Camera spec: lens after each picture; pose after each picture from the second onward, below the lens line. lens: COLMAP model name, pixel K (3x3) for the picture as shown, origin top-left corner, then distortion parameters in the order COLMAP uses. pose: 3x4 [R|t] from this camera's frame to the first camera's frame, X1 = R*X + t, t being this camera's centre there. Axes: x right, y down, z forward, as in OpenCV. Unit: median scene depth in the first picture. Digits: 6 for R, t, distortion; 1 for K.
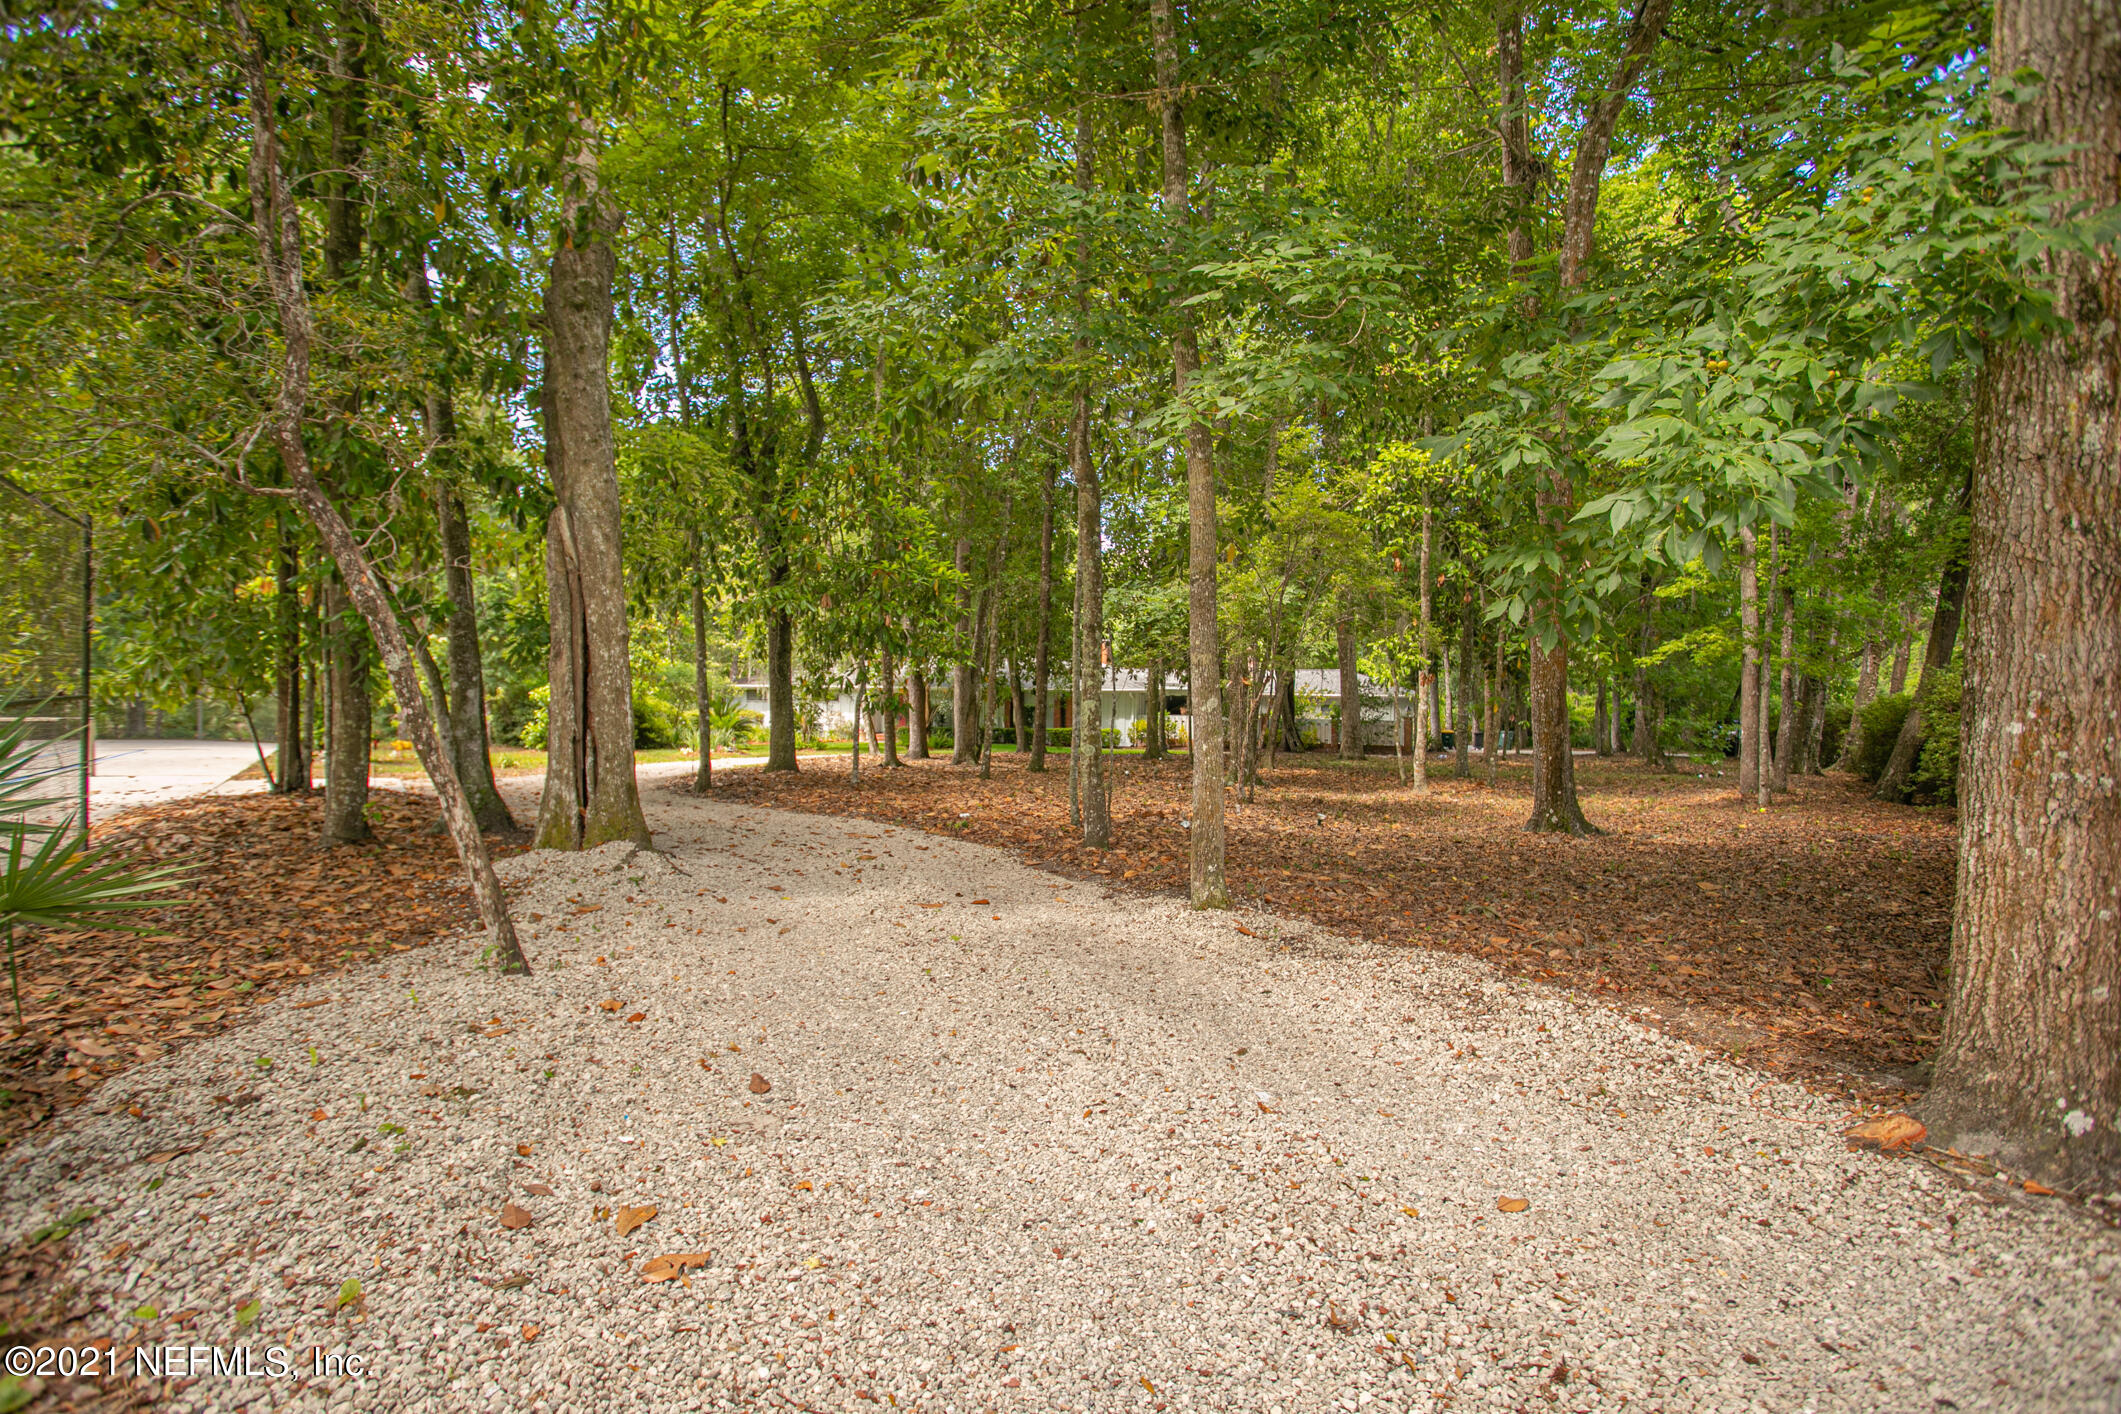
lens RADIAL K [[1050.9, 0, 1064.9], [0, 1050.9, 699.0], [0, 0, 1]] dist [-0.039351, 0.001006]
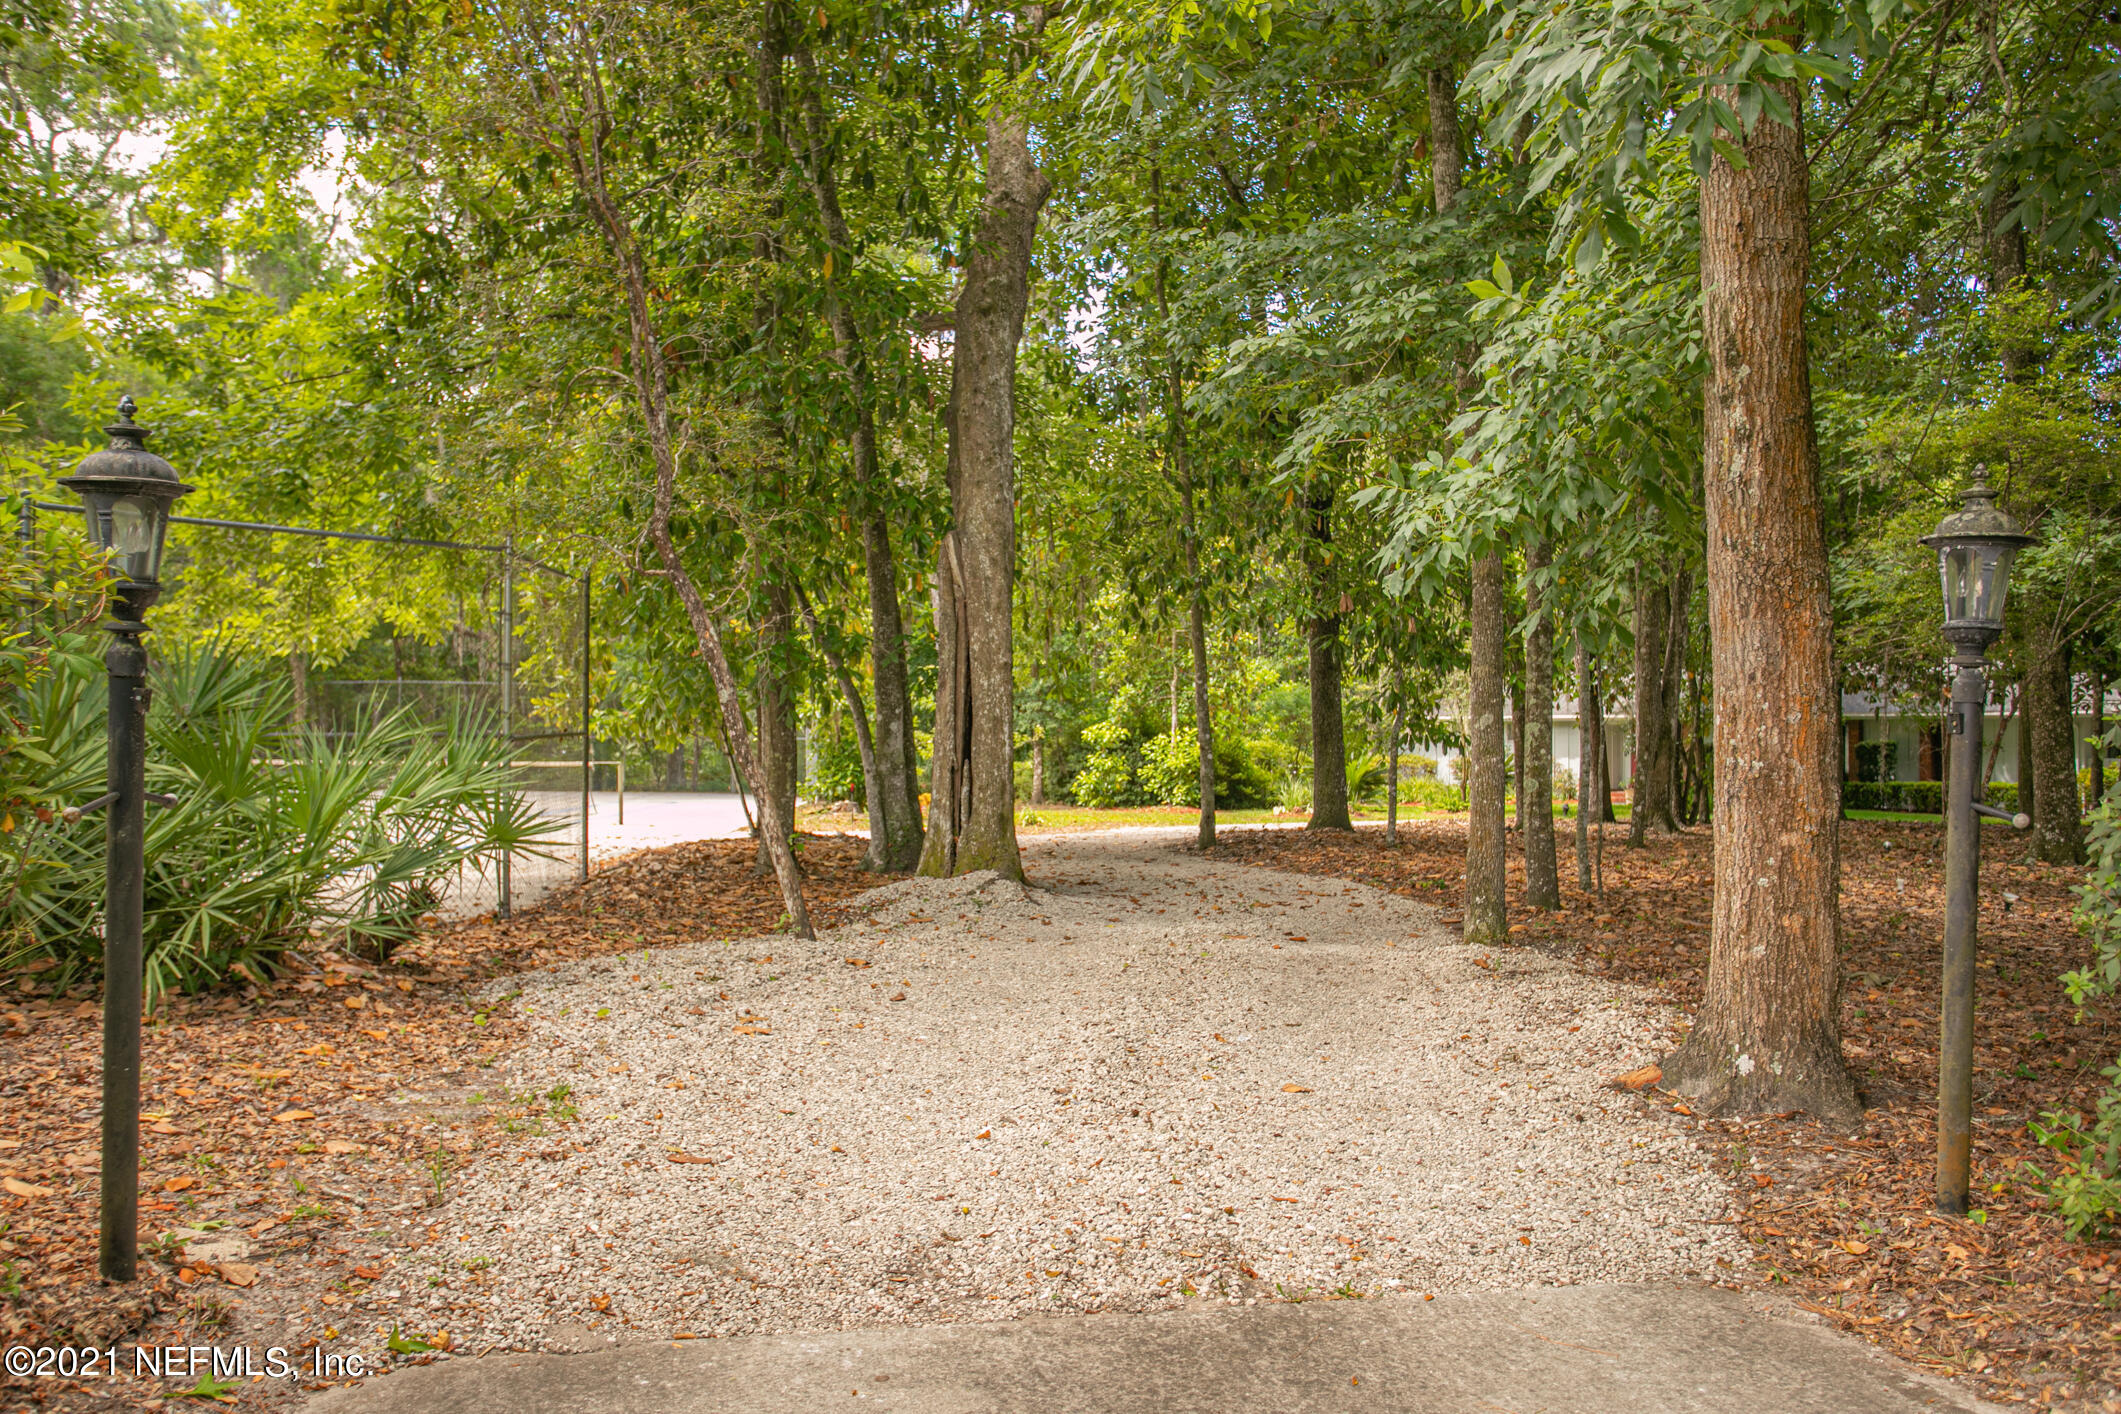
lens RADIAL K [[1783.5, 0, 1059.2], [0, 1783.5, 700.7], [0, 0, 1]] dist [0.000685, 0.000081]
pose [[0.855403, -0.022984, -0.517453, 0.479864], [0.010864, 0.999591, -0.026440, 0.018546], [0.517849, 0.016995, 0.855303, -0.391616]]
